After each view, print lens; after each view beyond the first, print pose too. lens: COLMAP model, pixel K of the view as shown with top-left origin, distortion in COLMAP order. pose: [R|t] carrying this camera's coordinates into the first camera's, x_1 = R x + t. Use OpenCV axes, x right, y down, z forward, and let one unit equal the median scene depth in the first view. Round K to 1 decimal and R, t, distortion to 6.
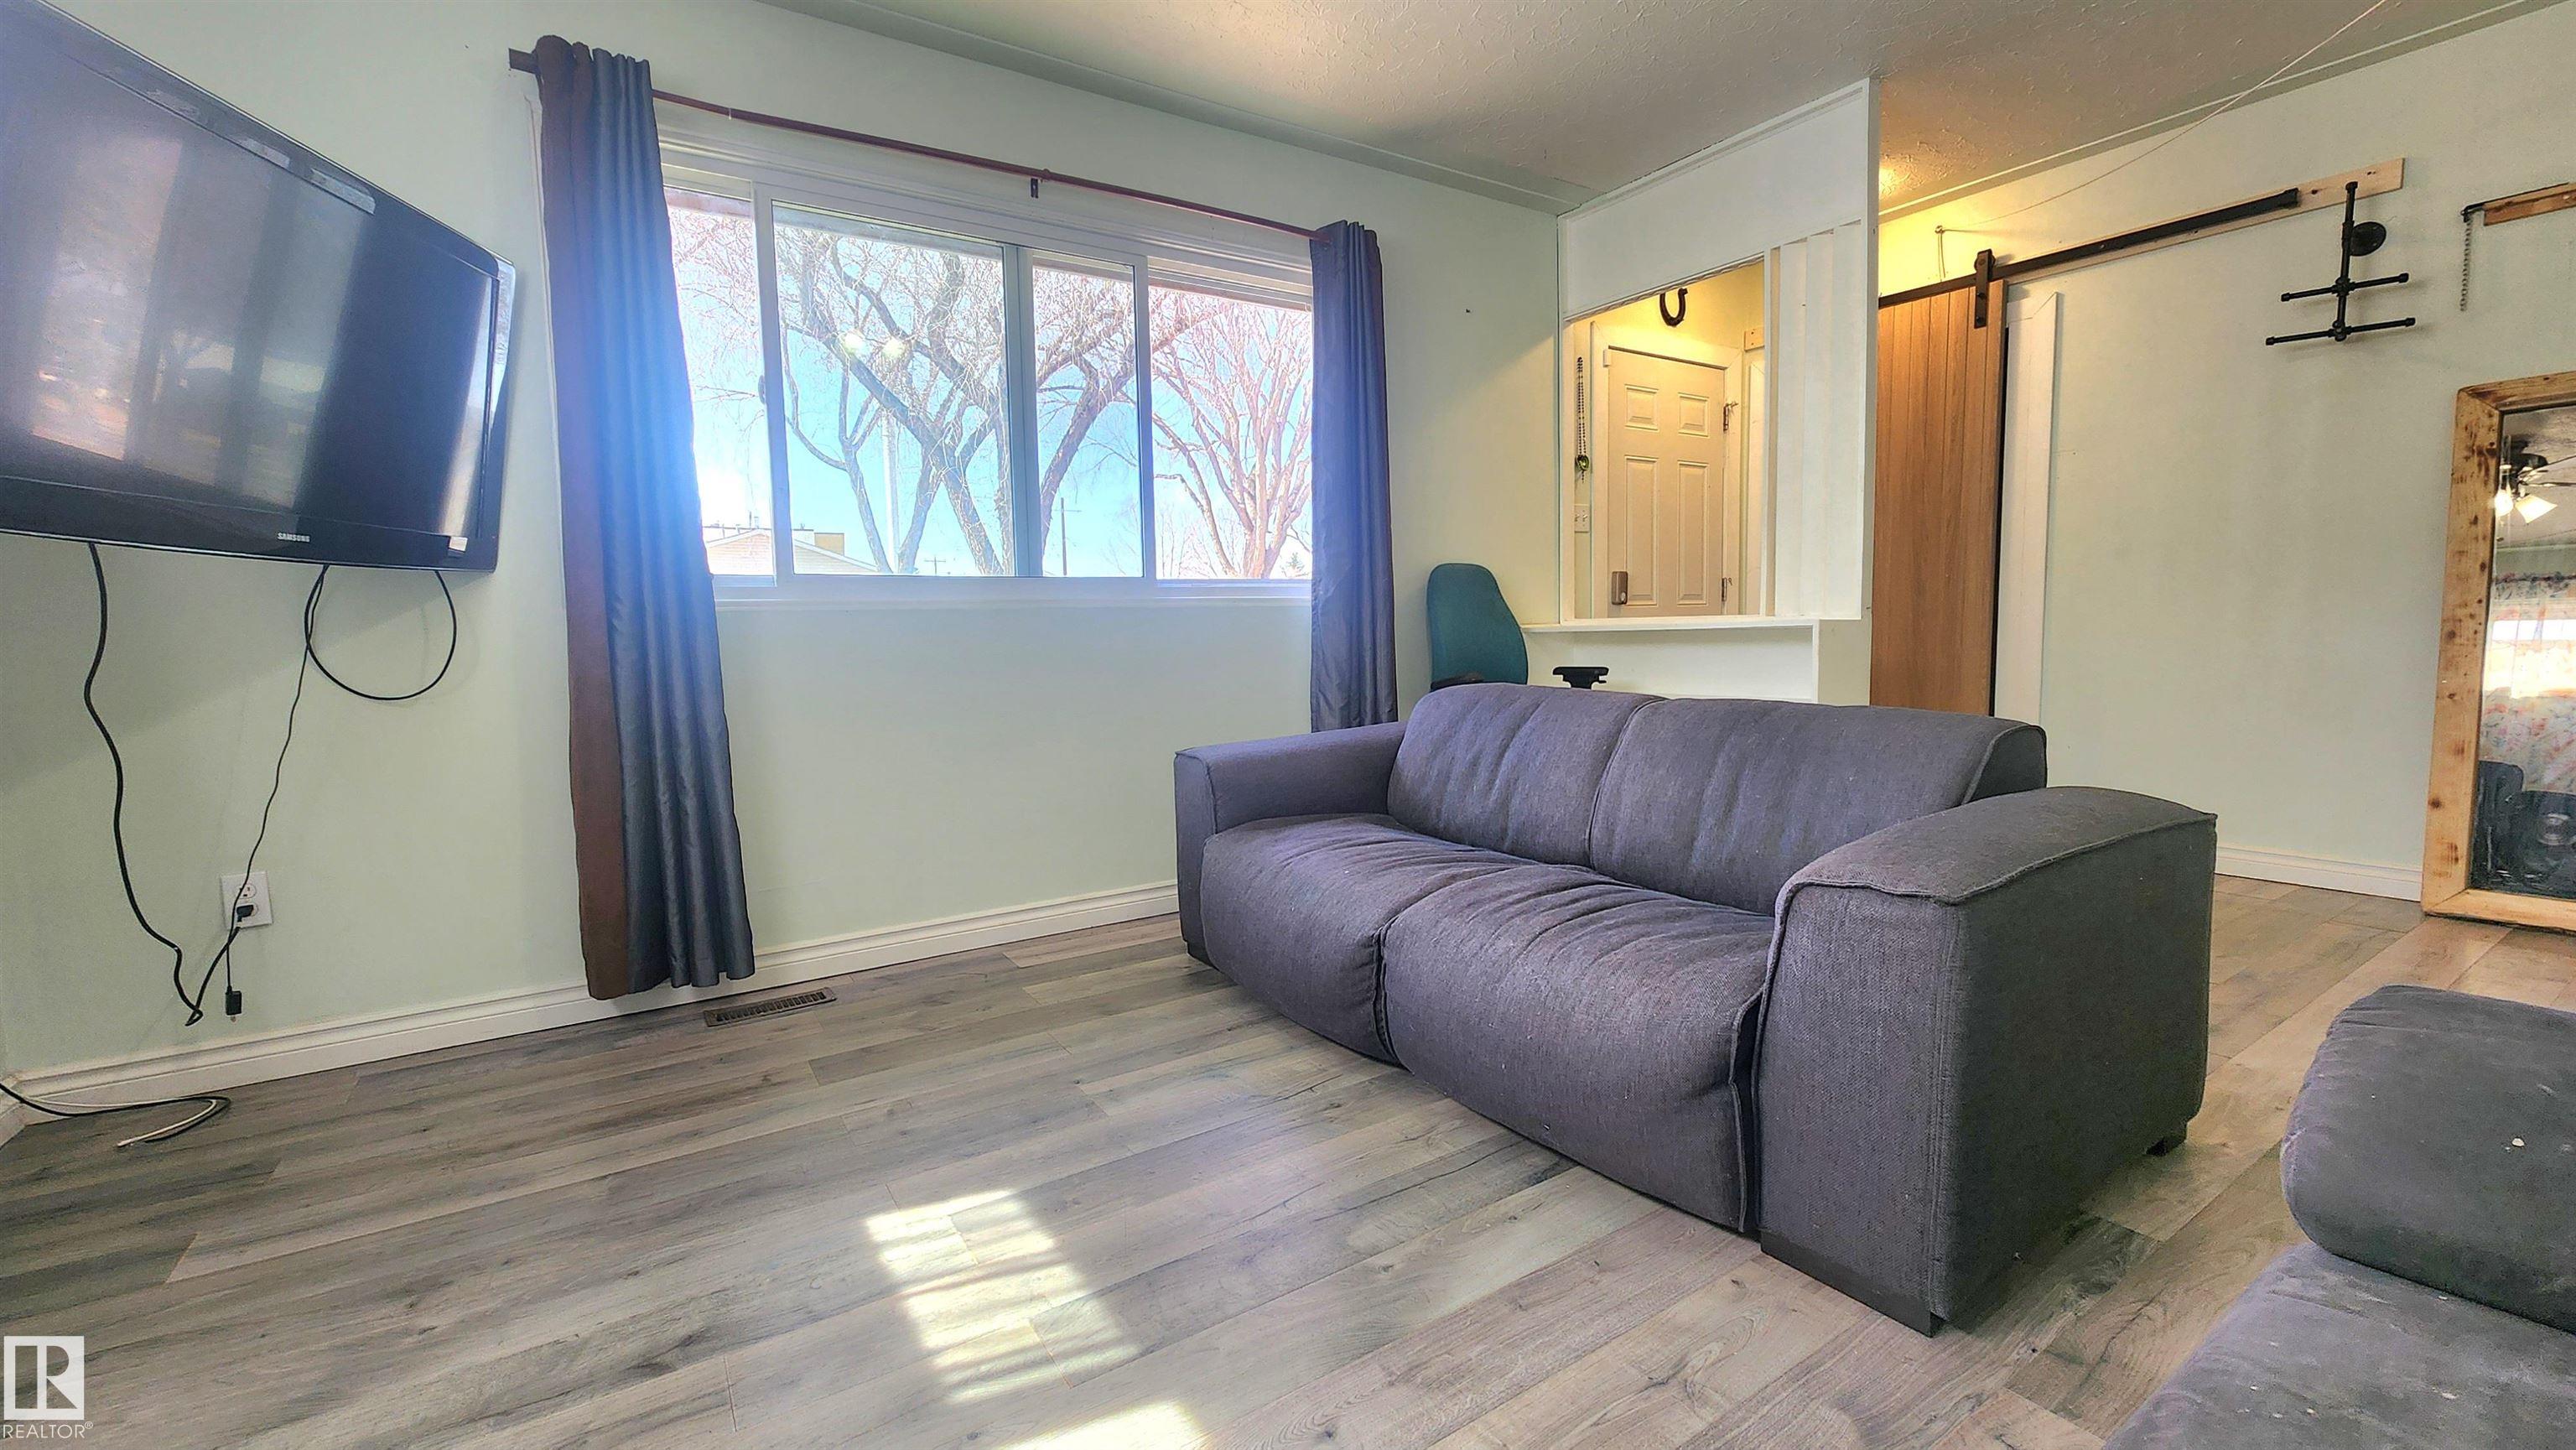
lens RADIAL K [[1047.1, 0, 1299.6], [0, 1047.1, 717.7], [0, 0, 1]] dist [0.000617, 0.000372]
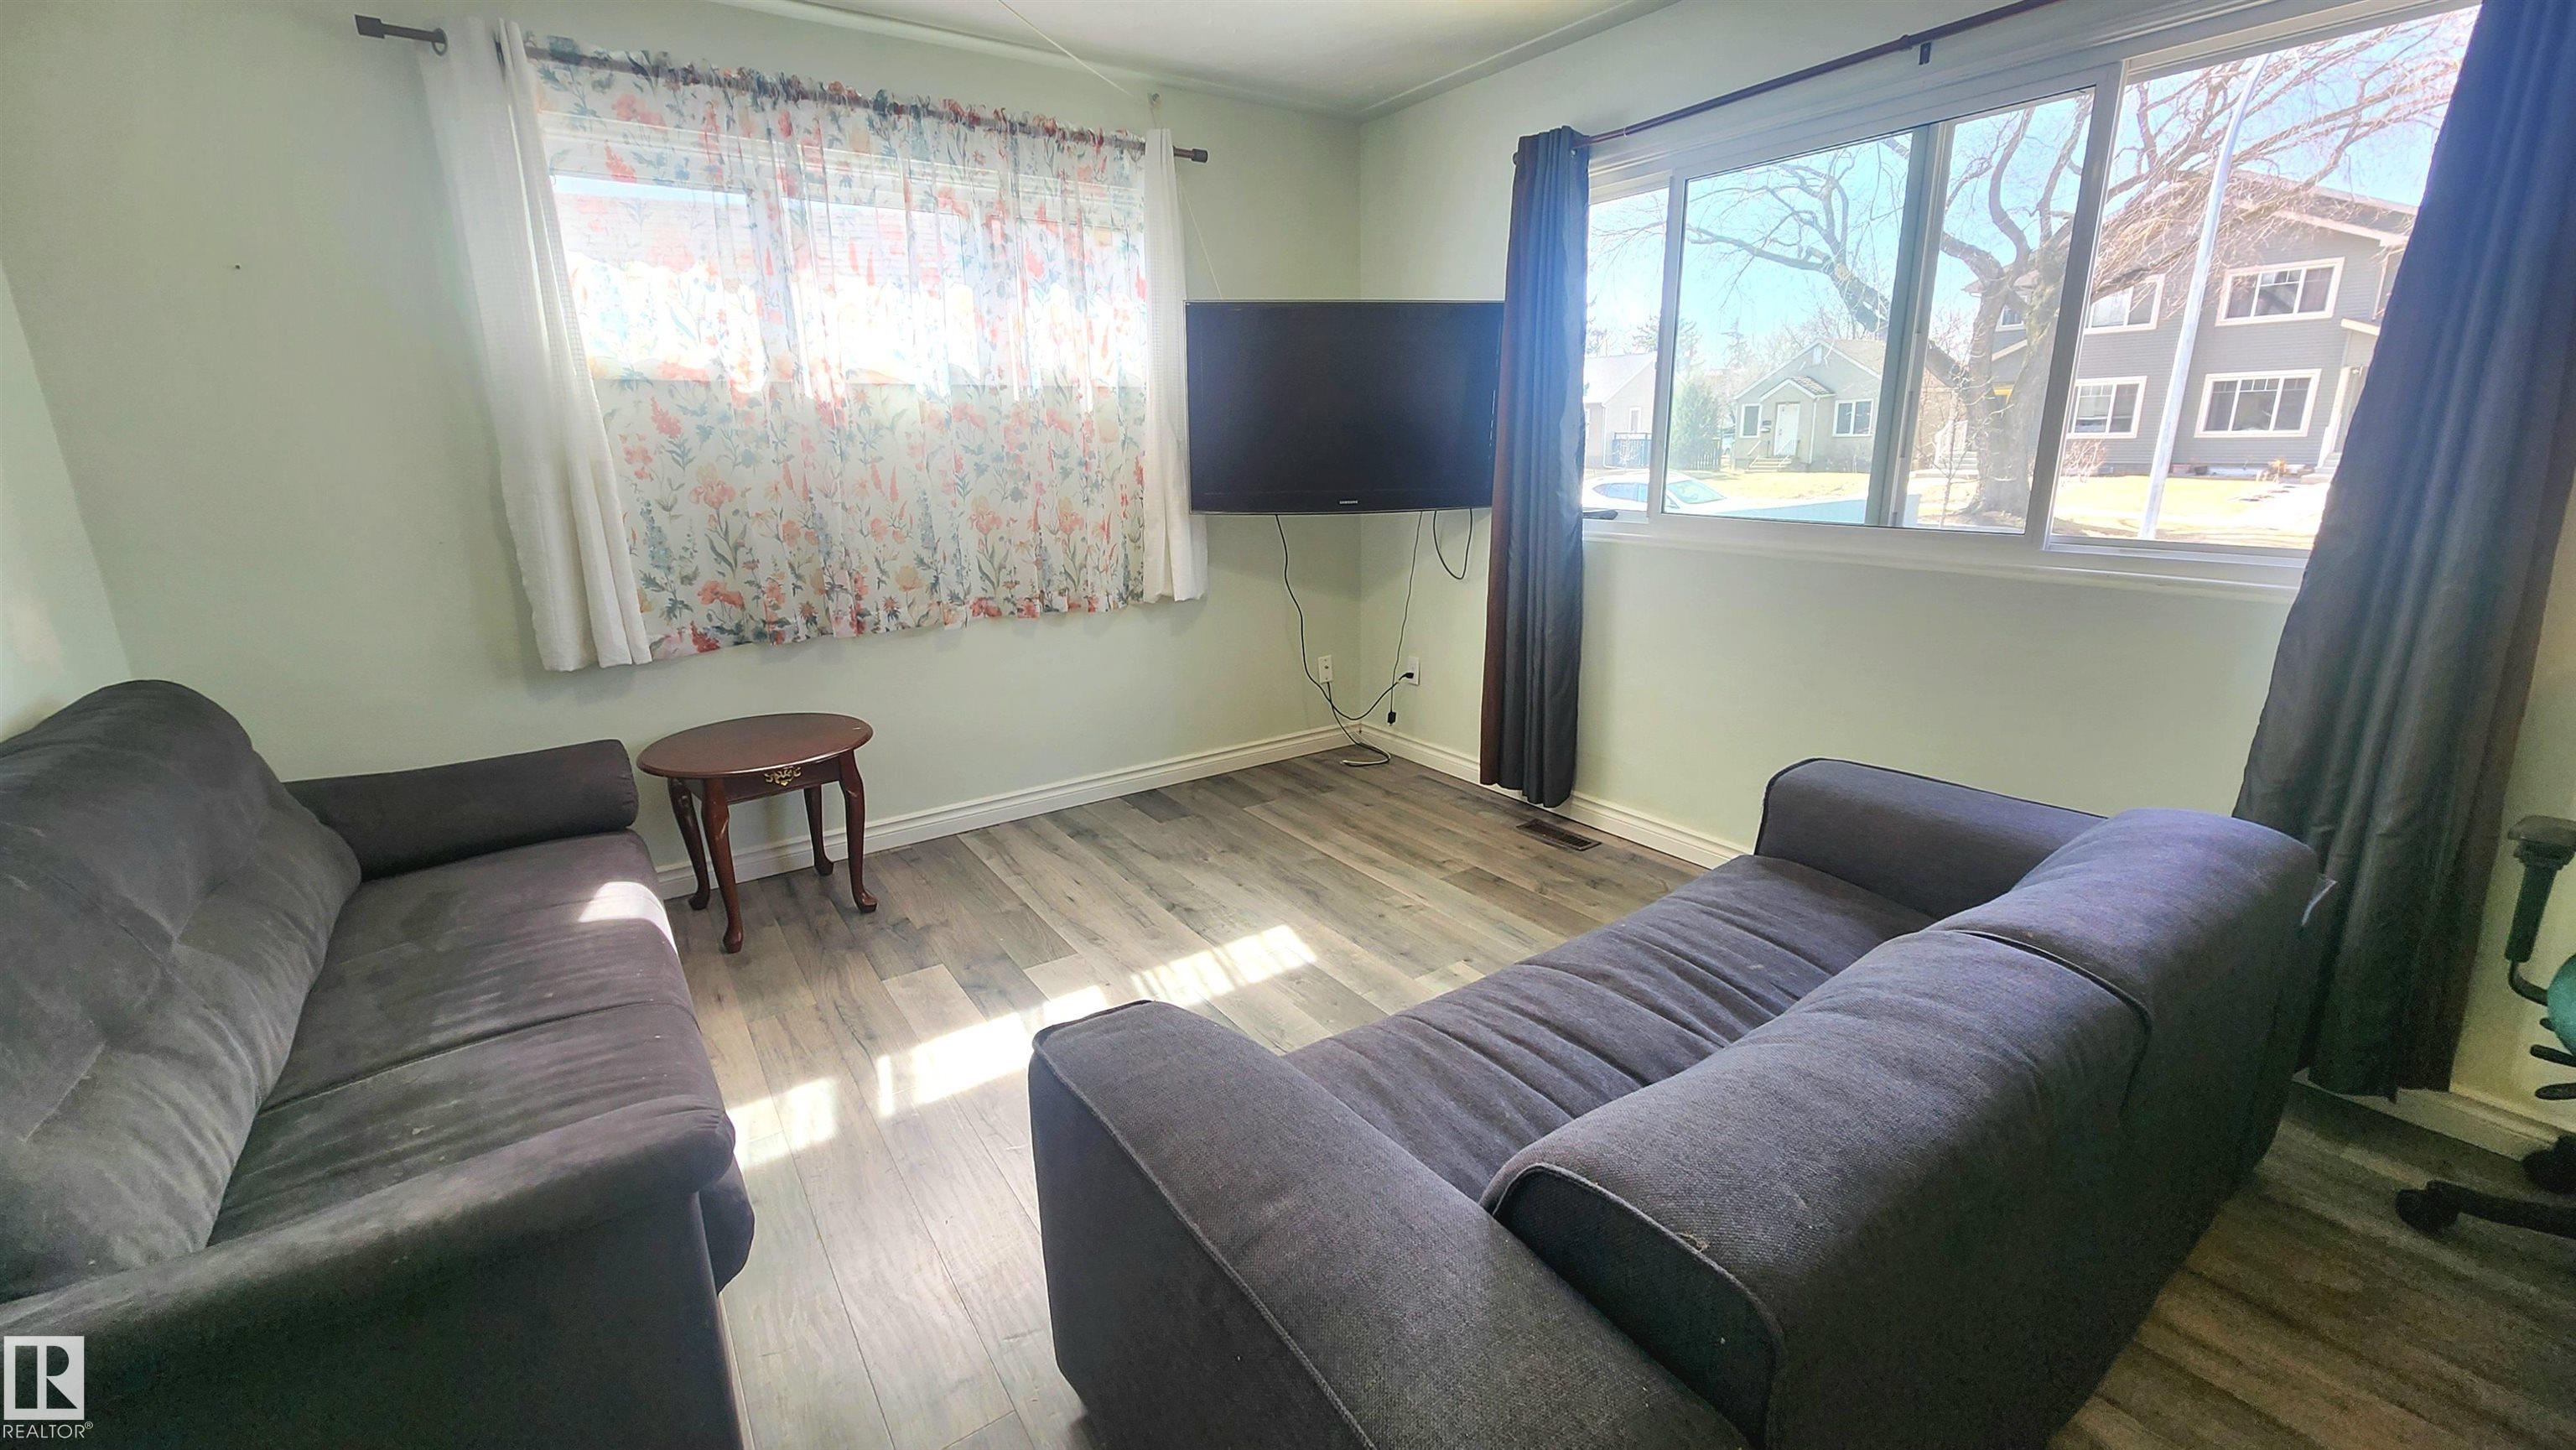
lens RADIAL K [[1047.1, 0, 1282.2], [0, 1047.1, 717.7], [0, 0, 1]] dist [0.000617, 0.000372]
pose [[0.019952, 0.280889, -0.959533, 0.813114], [-0.072357, 0.957613, 0.278823, -0.243628], [0.997179, 0.063866, 0.039431, 0.610632]]
